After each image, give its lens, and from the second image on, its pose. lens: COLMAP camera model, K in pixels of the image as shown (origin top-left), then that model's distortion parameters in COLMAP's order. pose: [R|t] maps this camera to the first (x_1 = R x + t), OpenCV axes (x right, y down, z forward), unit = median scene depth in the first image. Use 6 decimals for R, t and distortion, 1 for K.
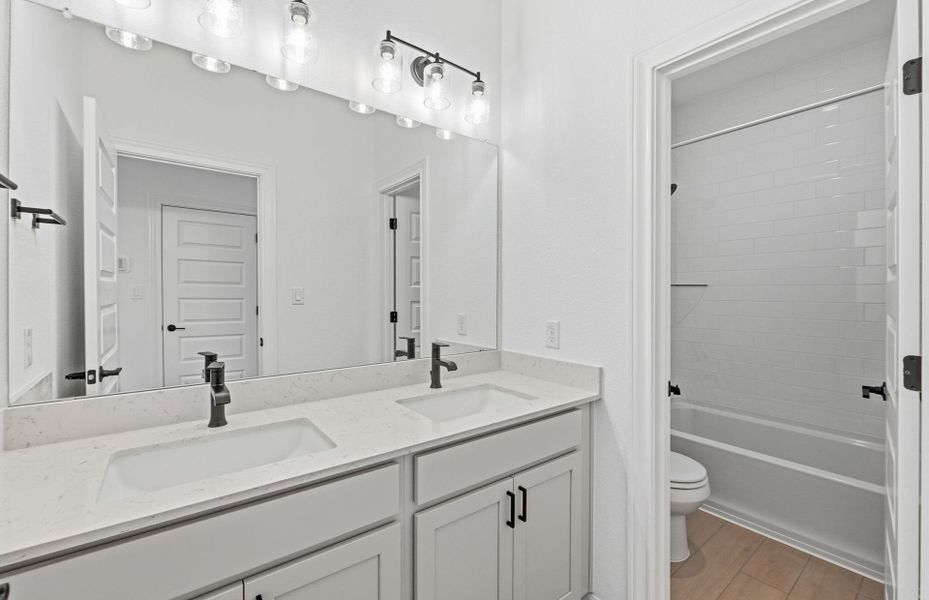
lens RADIAL K [[371.7, 0, 461.9], [0, 371.7, 303.8], [0, 0, 1]] dist [0.000887, -0.000390]
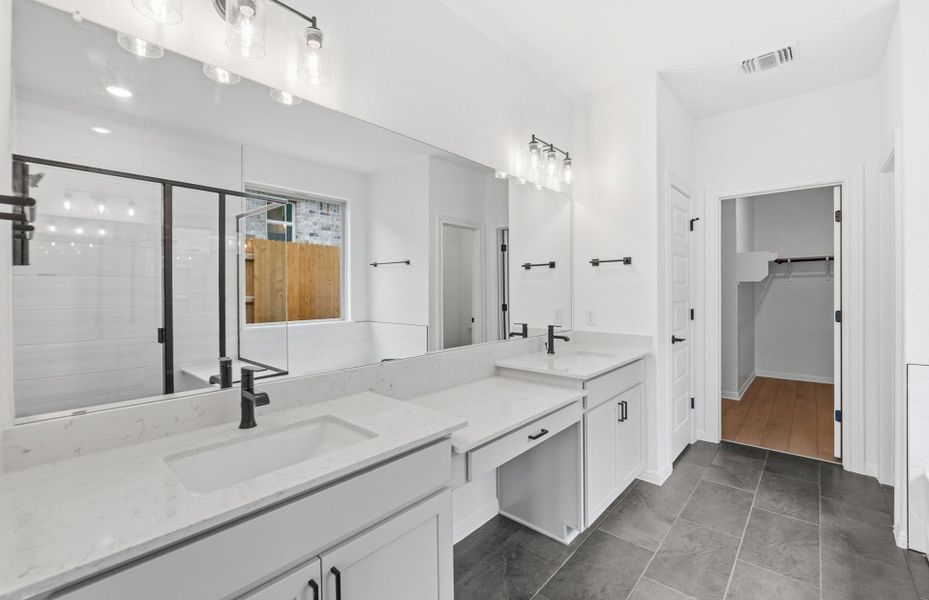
lens RADIAL K [[393.2, 0, 469.4], [0, 393.2, 294.0], [0, 0, 1]] dist [-0.001915, 0.000278]
pose [[0.976465, -0.015668, 0.215107, -0.295367], [0.023030, 0.999230, -0.031761, 0.007785], [-0.214444, 0.035968, 0.976074, -0.213444]]
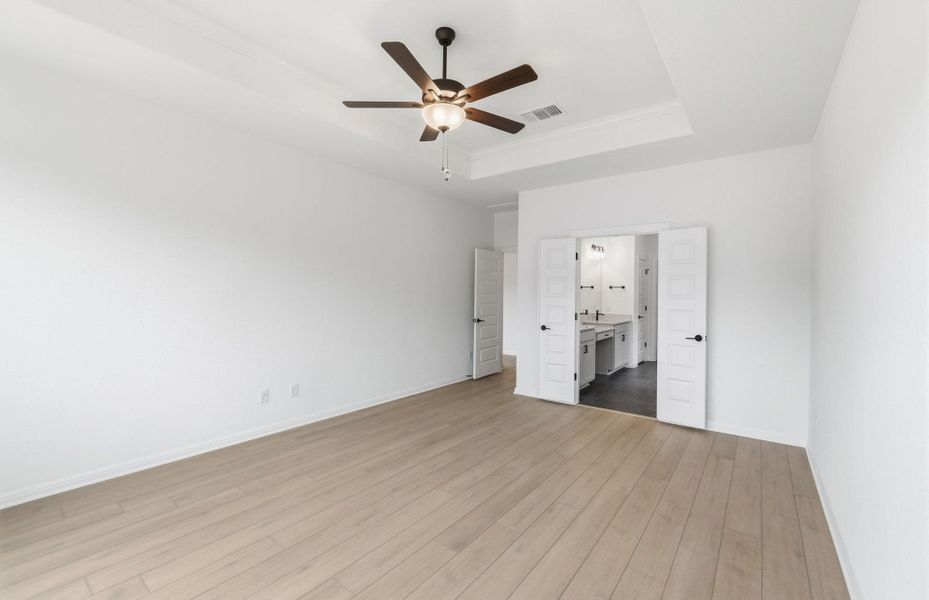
lens RADIAL K [[393.2, 0, 470.2], [0, 393.2, 297.9], [0, 0, 1]] dist [-0.001915, 0.000278]
pose [[0.956319, -0.003254, 0.292306, -1.124112], [0.011240, 0.999608, -0.025646, 0.024427], [-0.292108, 0.027811, 0.955981, -1.182584]]
